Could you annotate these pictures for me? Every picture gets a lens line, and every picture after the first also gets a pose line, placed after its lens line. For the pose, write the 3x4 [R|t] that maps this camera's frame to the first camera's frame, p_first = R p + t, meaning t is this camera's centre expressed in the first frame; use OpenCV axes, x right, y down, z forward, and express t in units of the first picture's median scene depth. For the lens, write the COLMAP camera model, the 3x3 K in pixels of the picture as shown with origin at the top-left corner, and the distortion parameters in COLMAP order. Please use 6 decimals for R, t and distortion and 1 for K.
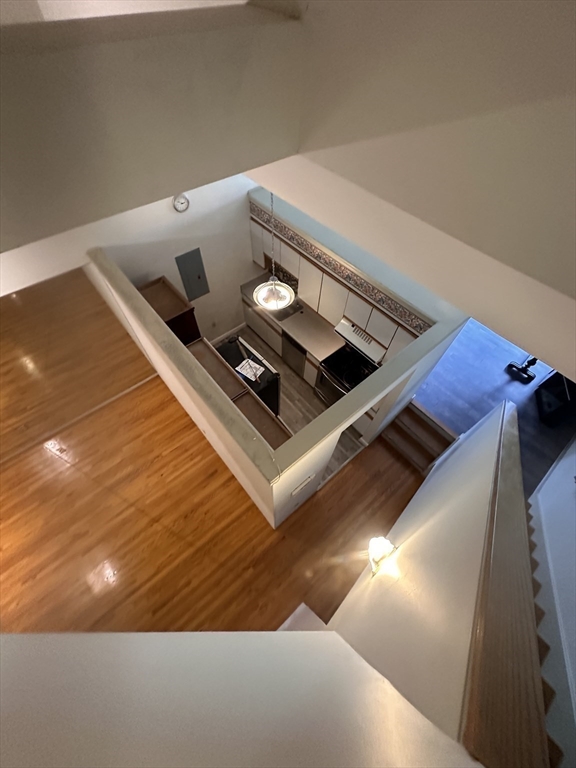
lens RADIAL K [[305.4, 0, 288.9], [0, 305.4, 382.2], [0, 0, 1]] dist [0.000237, 0.000167]
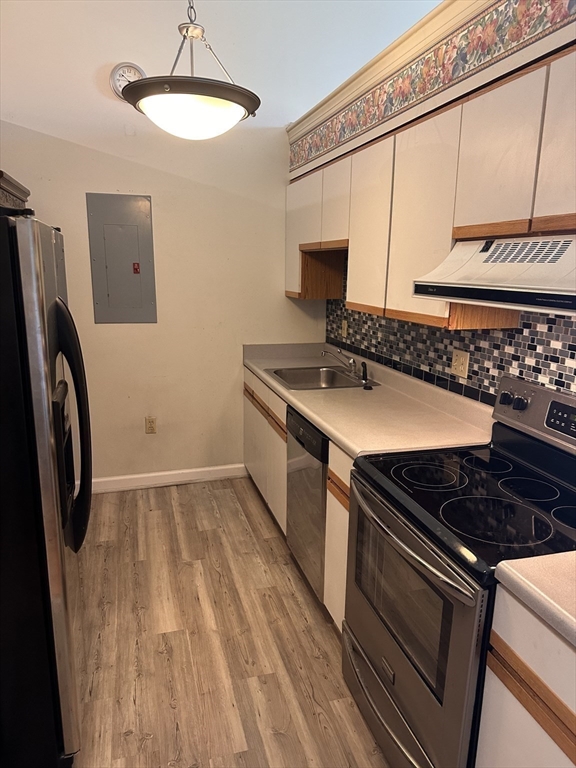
lens RADIAL K [[539.7, 0, 290.5], [0, 539.7, 384.3], [0, 0, 1]] dist [-0.012887, -0.004722]
pose [[0.912270, 0.072504, -0.403121, 0.191942], [-0.335038, 0.698247, -0.632614, 0.151880], [0.235611, 0.712176, 0.661281, 0.600384]]
